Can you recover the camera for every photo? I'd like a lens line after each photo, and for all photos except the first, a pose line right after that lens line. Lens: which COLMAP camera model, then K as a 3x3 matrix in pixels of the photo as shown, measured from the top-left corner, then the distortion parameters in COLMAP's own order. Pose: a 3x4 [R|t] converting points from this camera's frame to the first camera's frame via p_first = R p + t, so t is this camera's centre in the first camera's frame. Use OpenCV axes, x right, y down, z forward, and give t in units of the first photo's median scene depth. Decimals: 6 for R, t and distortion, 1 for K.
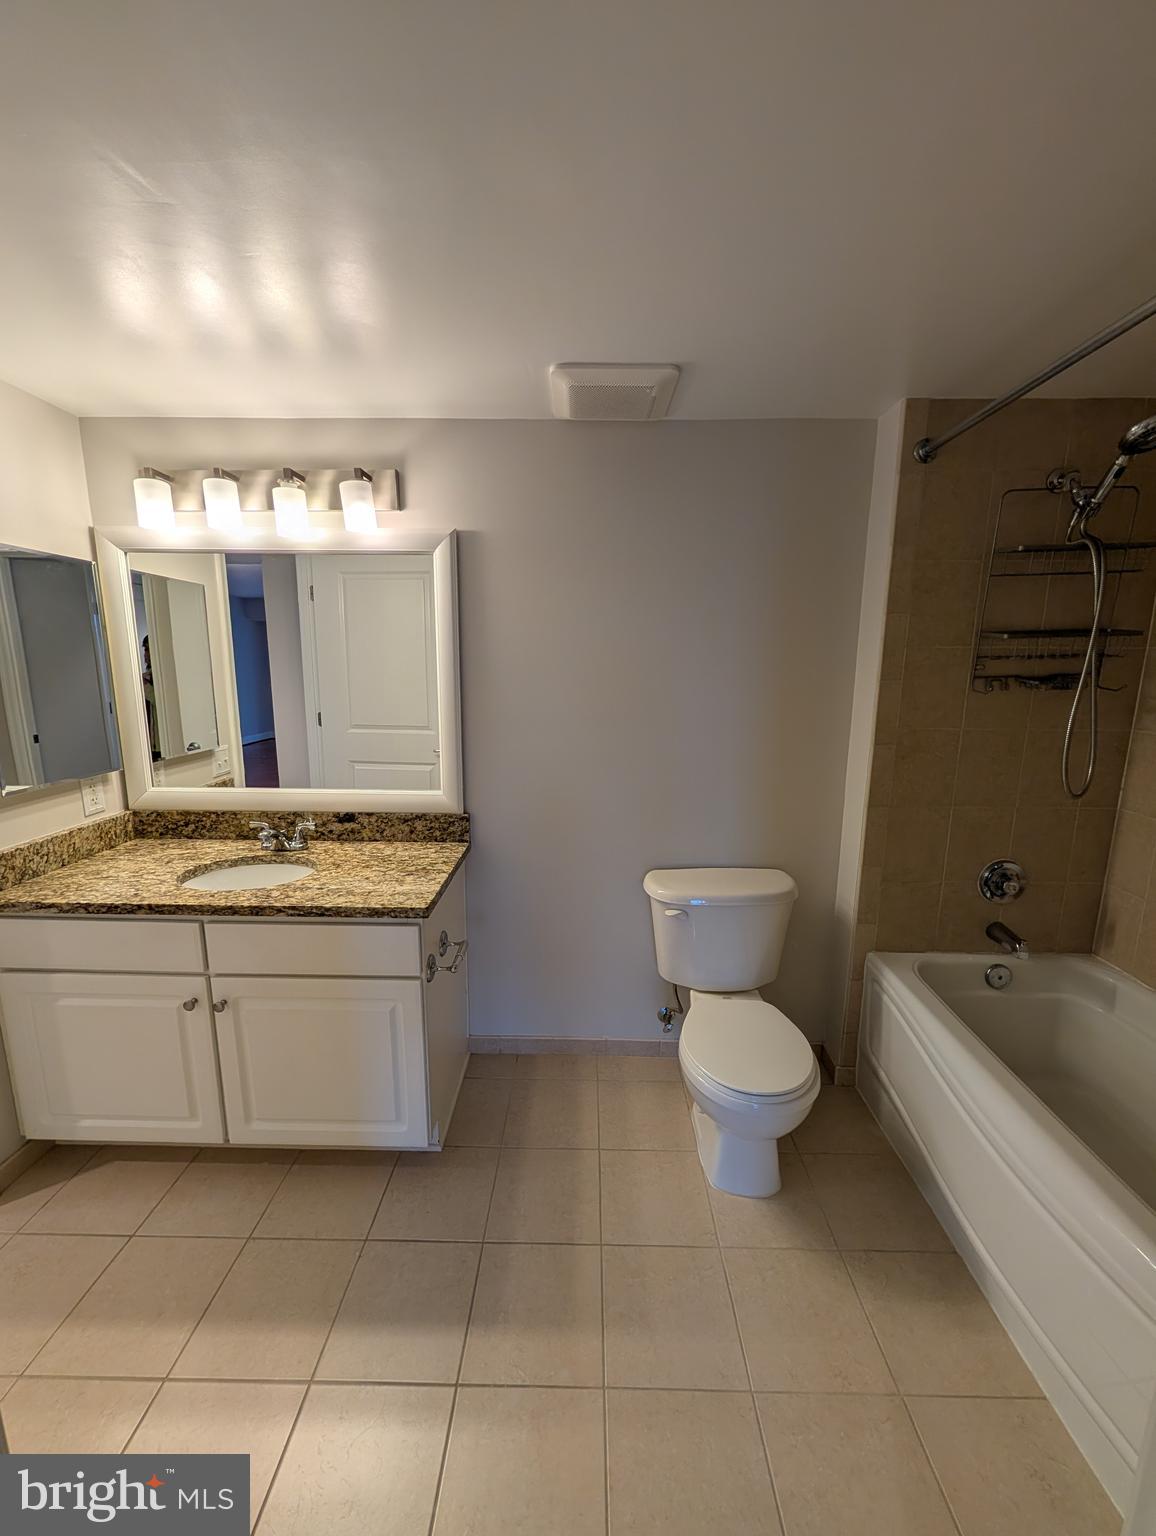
lens RADIAL K [[588.7, 0, 581.4], [0, 588.7, 766.3], [0, 0, 1]] dist [-0.000399, 0.000544]
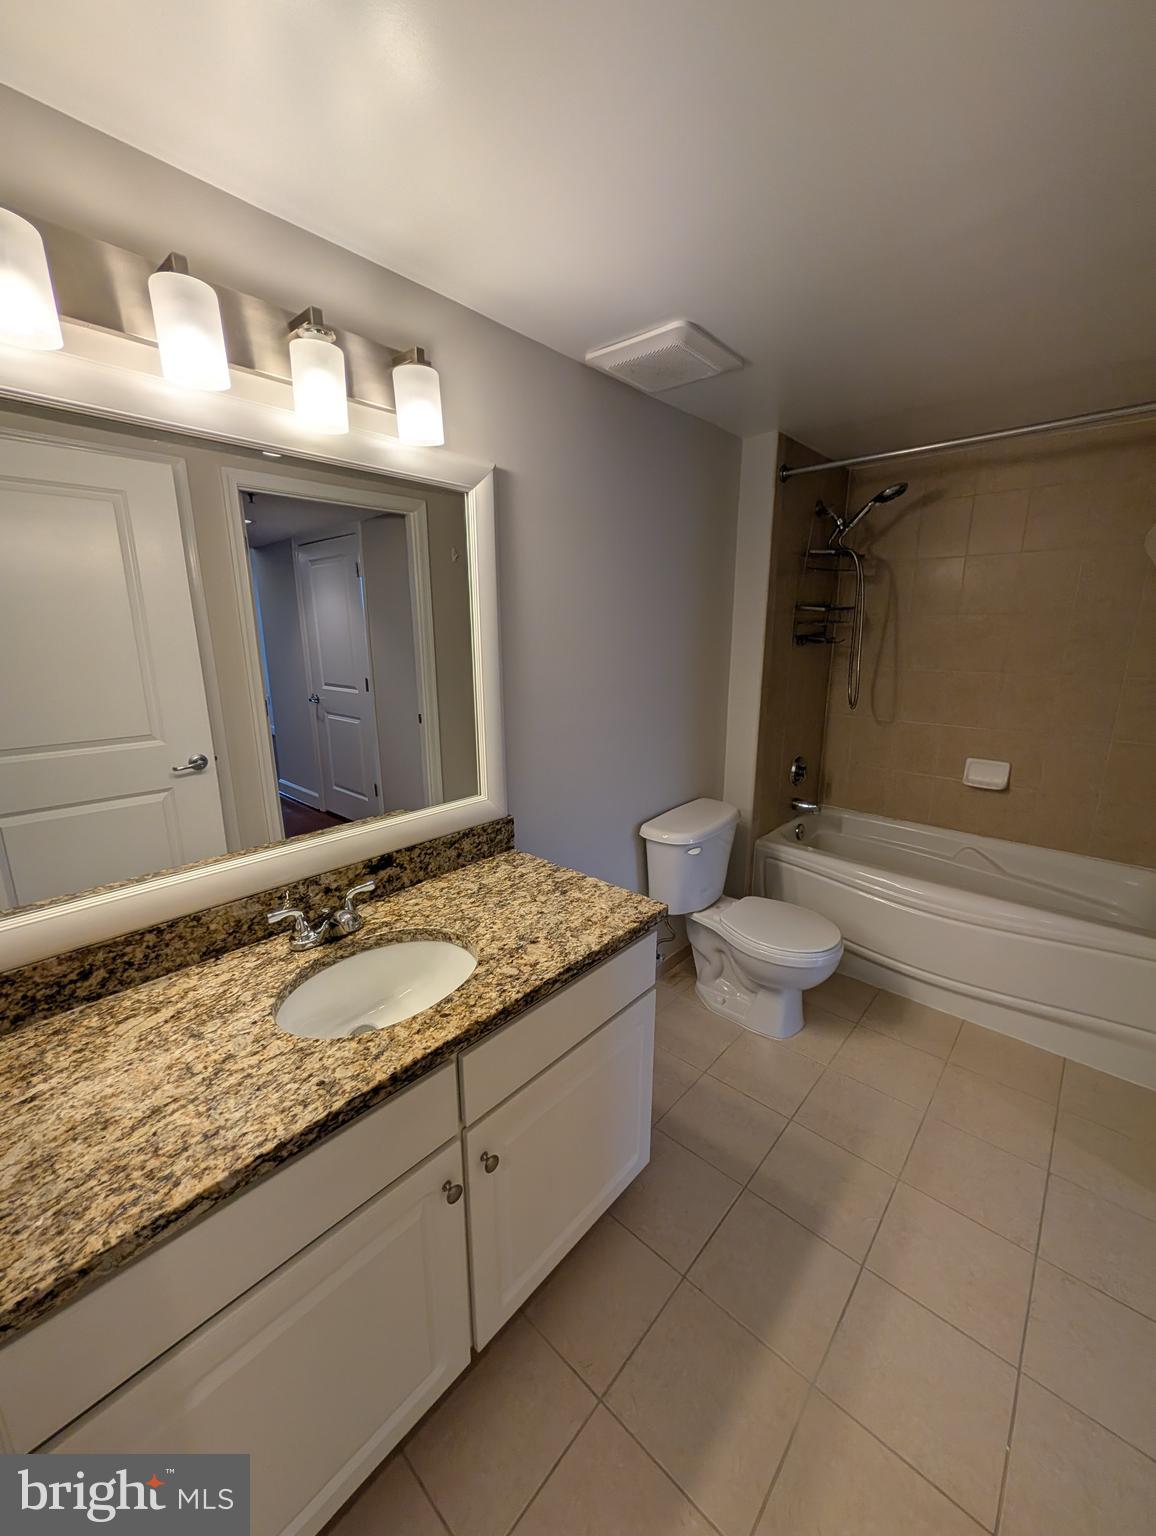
lens RADIAL K [[588.7, 0, 581.0], [0, 588.7, 767.2], [0, 0, 1]] dist [-0.000399, 0.000544]
pose [[0.660974, -0.184600, 0.727348, -0.772077], [0.140473, 0.982574, 0.121721, -0.079525], [-0.737143, 0.021718, 0.675387, 0.379314]]
